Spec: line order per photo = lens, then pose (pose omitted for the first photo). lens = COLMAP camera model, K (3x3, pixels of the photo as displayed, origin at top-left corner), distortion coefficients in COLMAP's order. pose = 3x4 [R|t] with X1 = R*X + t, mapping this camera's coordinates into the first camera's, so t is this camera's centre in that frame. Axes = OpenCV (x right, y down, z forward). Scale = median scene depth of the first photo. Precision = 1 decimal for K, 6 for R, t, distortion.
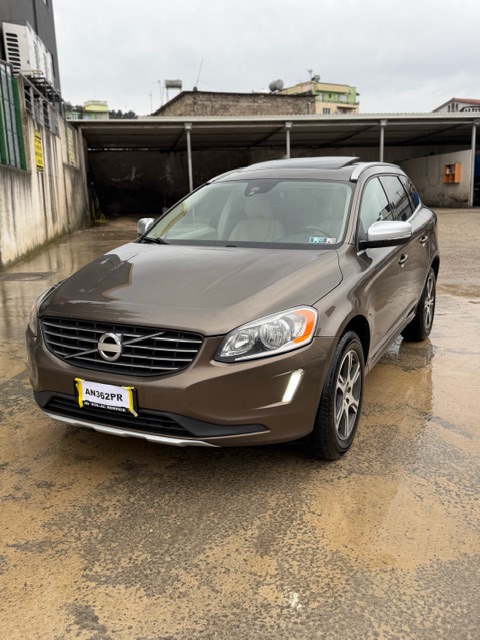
lens RADIAL K [[590.5, 0, 240.0], [0, 590.5, 320.0], [0, 0, 1]] dist [0.091025, -0.155405]
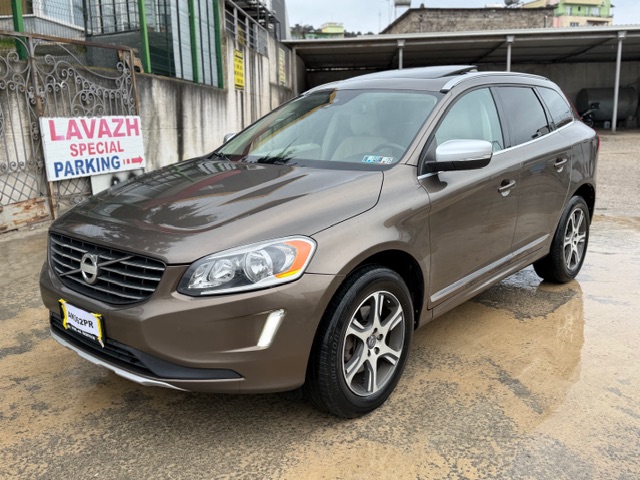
lens RADIAL K [[590.5, 0, 320.0], [0, 590.5, 240.0], [0, 0, 1]] dist [0.091025, -0.155405]
pose [[0.968388, 0.057855, -0.242645, 0.250448], [-0.057812, 0.998301, 0.007303, -0.018313], [0.242656, 0.006956, 0.970088, 0.134271]]
